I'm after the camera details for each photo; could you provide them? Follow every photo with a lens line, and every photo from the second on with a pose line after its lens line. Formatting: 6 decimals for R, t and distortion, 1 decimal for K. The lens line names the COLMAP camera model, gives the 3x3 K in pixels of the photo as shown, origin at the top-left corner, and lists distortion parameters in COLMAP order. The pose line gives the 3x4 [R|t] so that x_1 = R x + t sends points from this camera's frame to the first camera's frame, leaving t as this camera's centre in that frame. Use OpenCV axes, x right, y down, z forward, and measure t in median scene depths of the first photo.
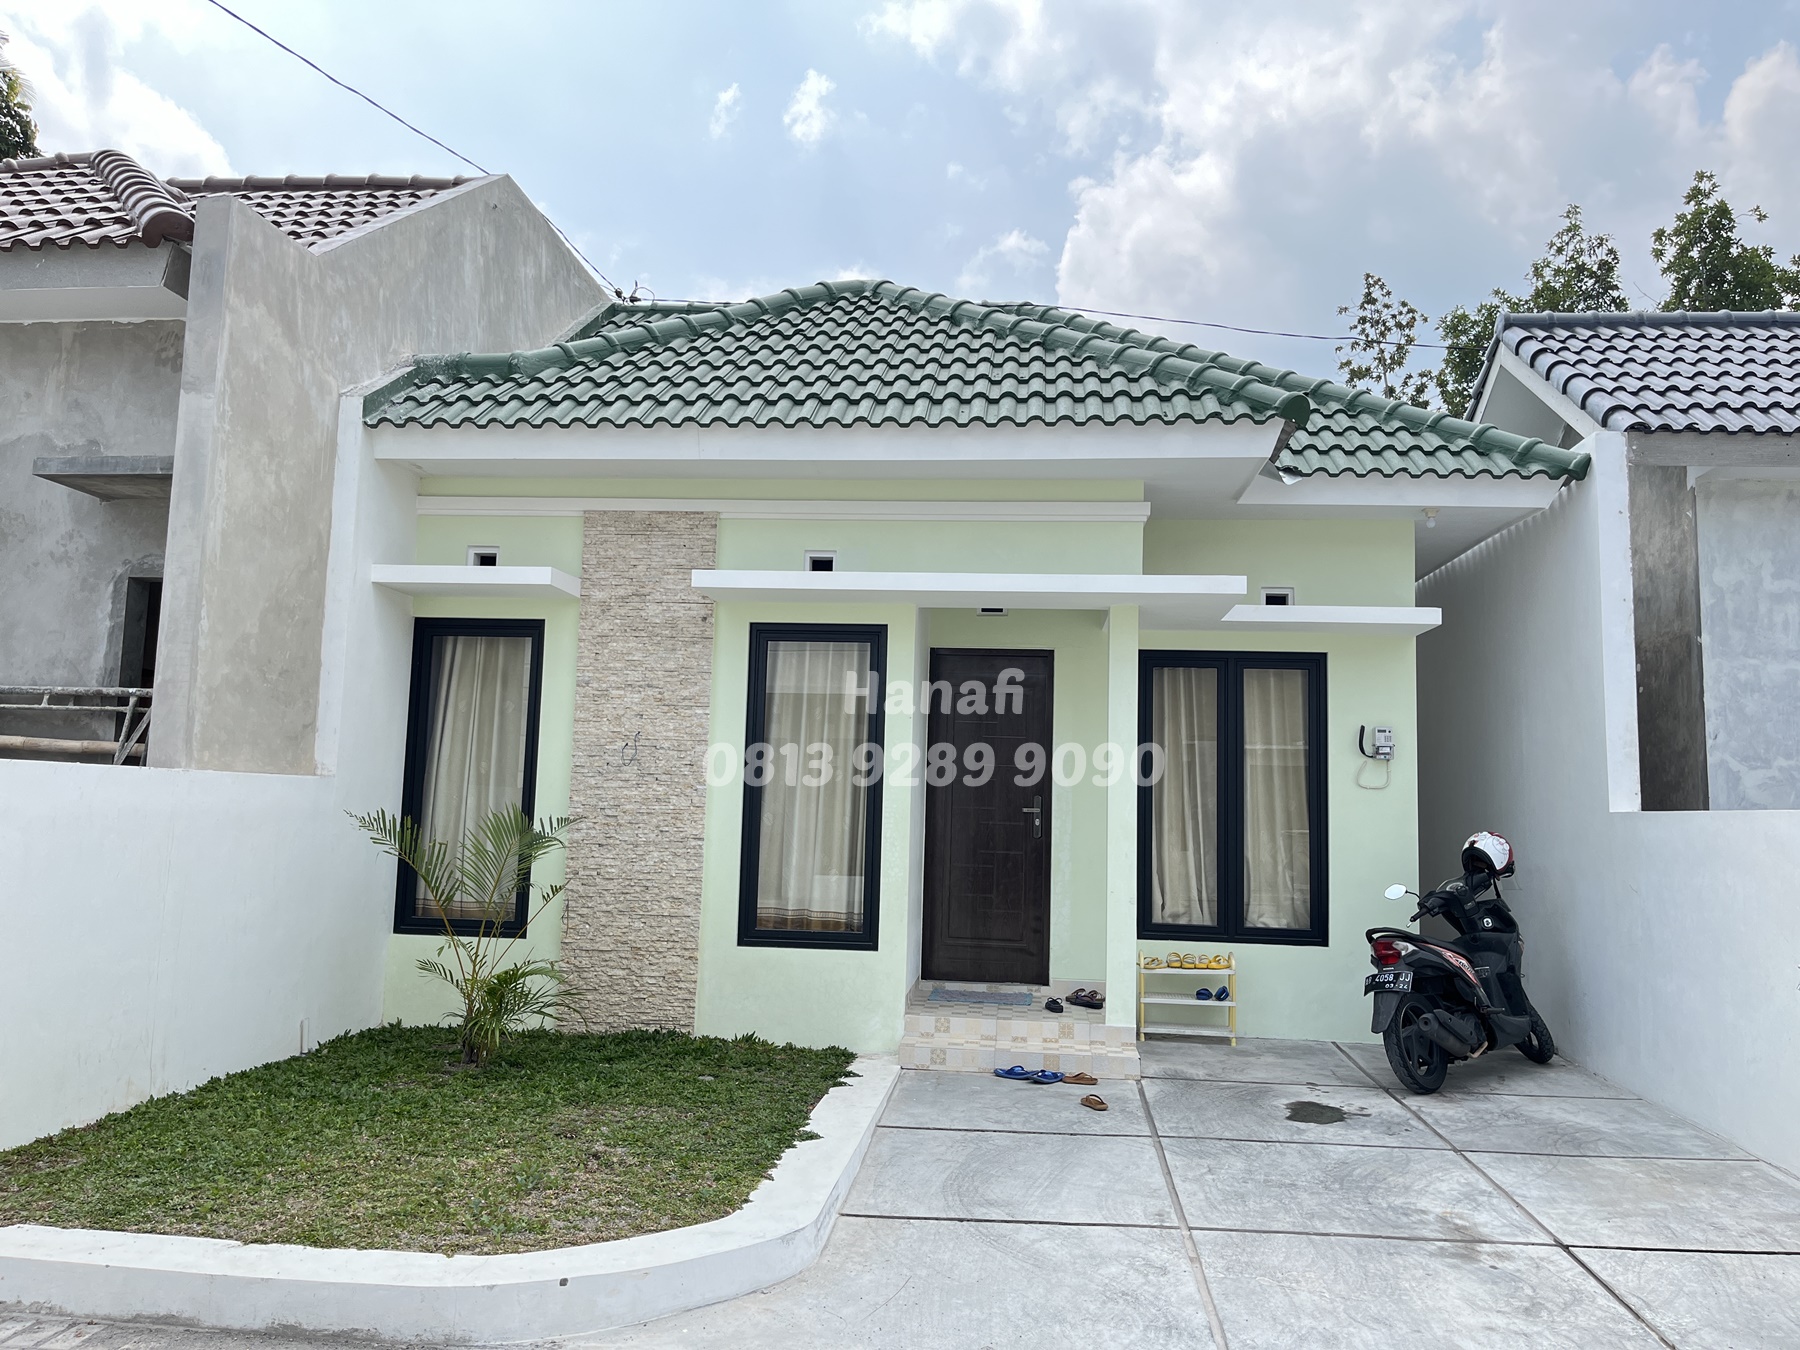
lens RADIAL K [[1354.4, 0, 904.0], [0, 1354.4, 665.7], [0, 0, 1]] dist [0.024928, -0.008296]
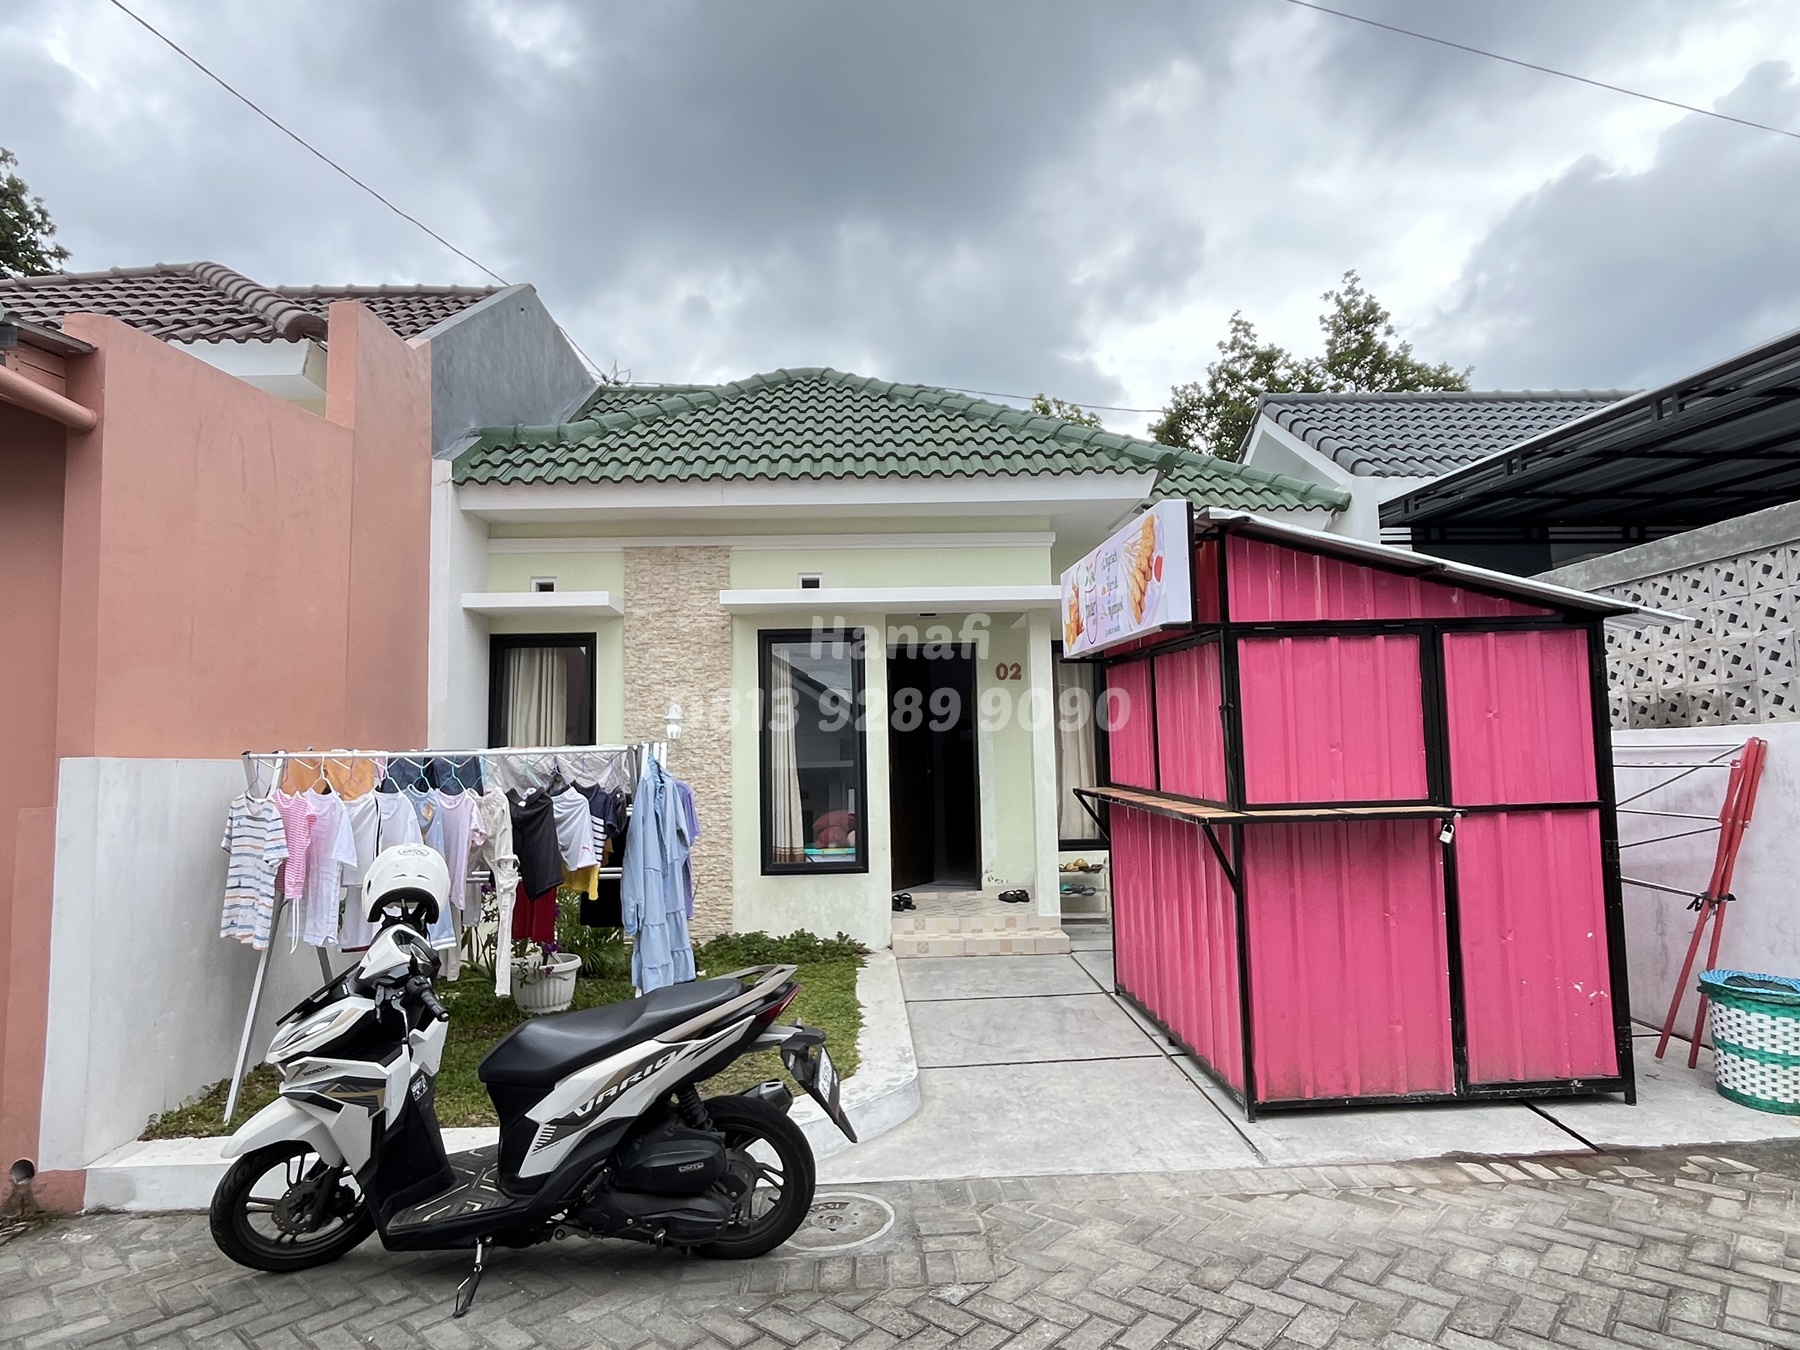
lens RADIAL K [[1010.9, 0, 890.7], [0, 1010.9, 673.9], [0, 0, 1]] dist [0.001480, 0.000317]
pose [[0.990265, -0.038431, 0.133784, -0.117662], [0.036361, 0.999179, 0.017886, -0.002093], [-0.134361, -0.012848, 0.990849, 0.012875]]
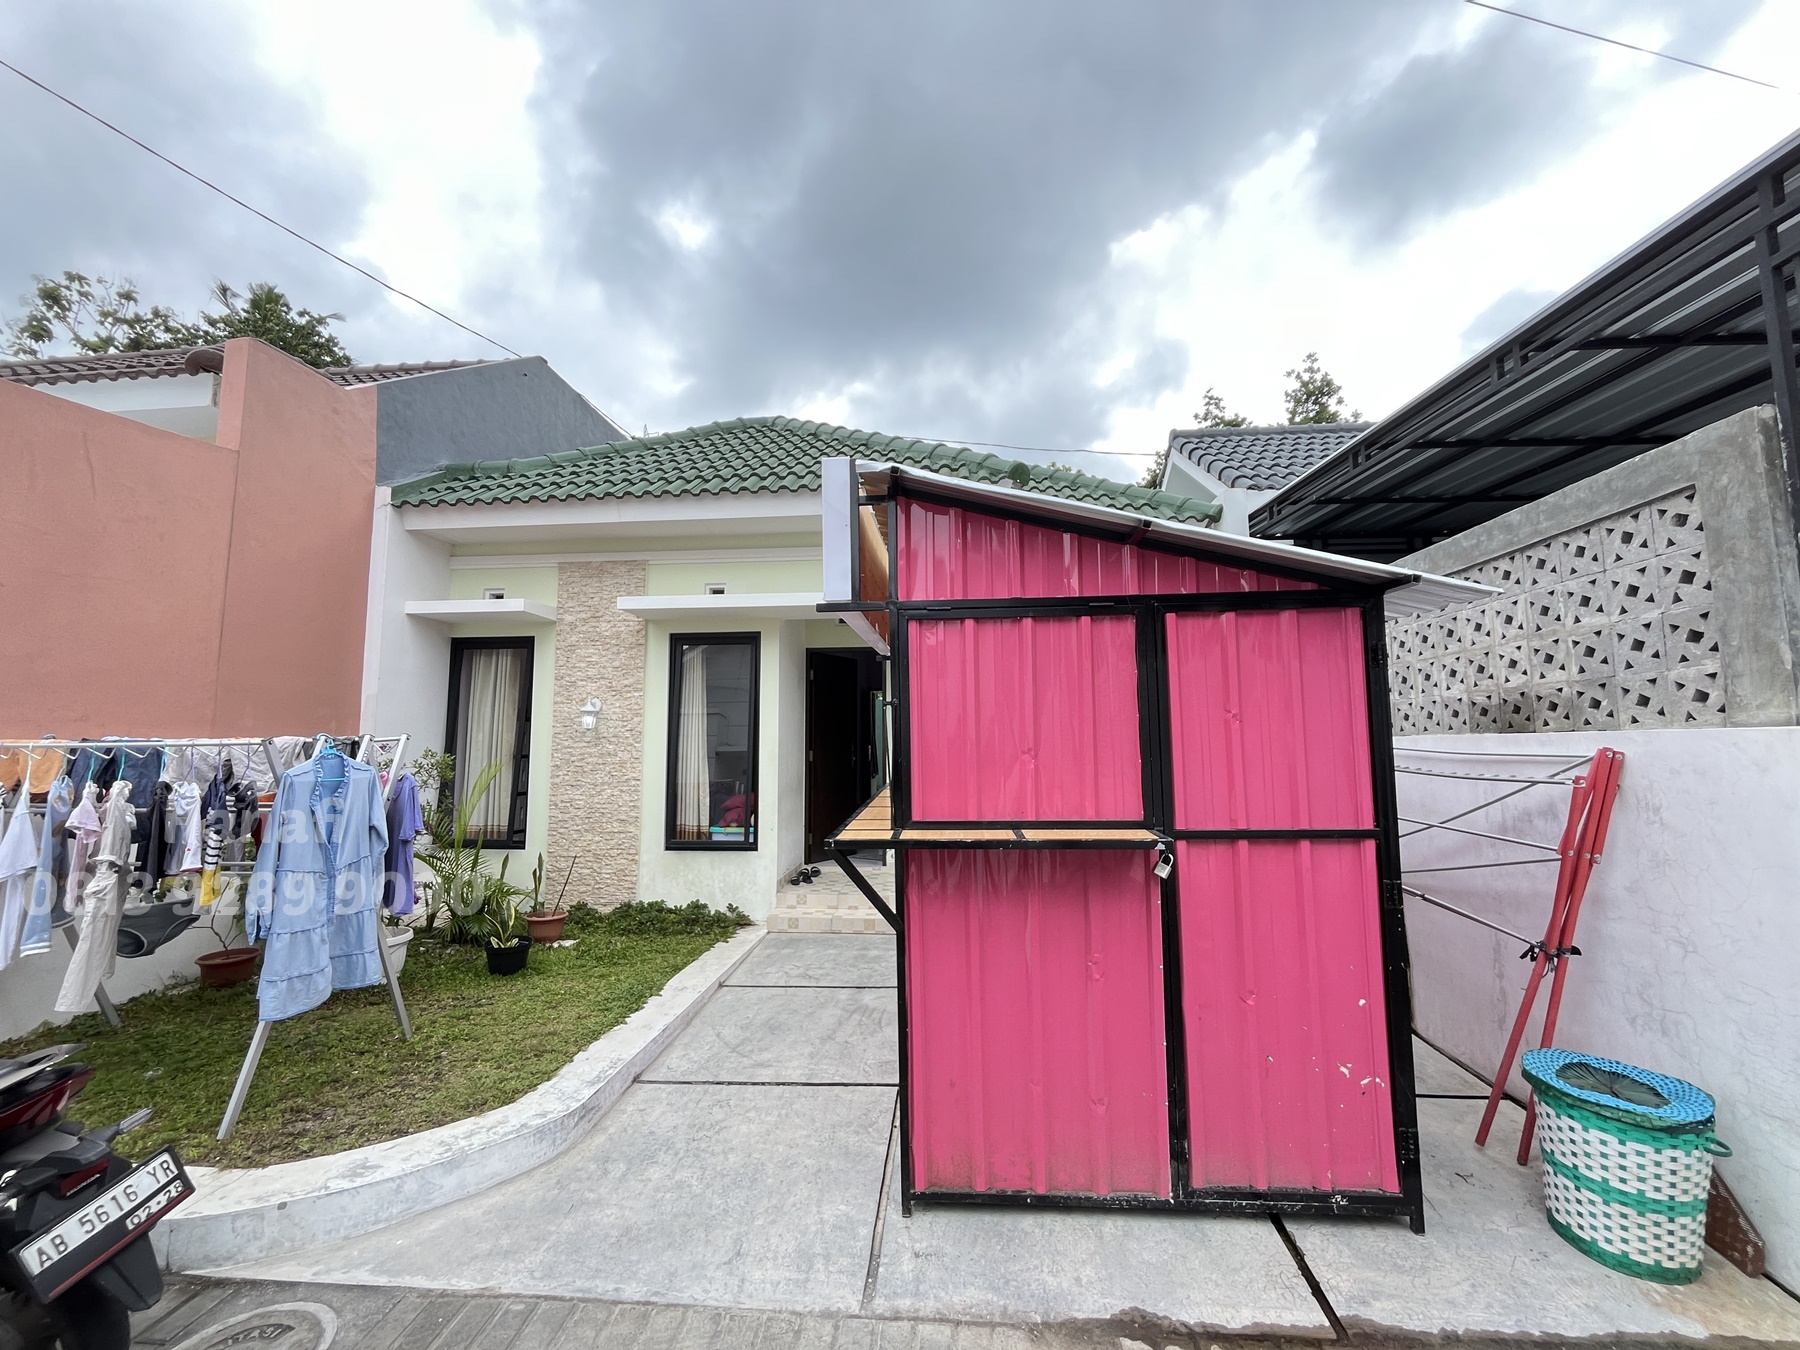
lens RADIAL K [[723.7, 0, 898.1], [0, 723.7, 670.4], [0, 0, 1]] dist [0.000840, 0.000221]
pose [[0.999337, -0.033847, 0.013424, 0.123551], [0.033841, 0.999427, 0.000665, 0.016615], [-0.013439, -0.000211, 0.999910, 0.196483]]
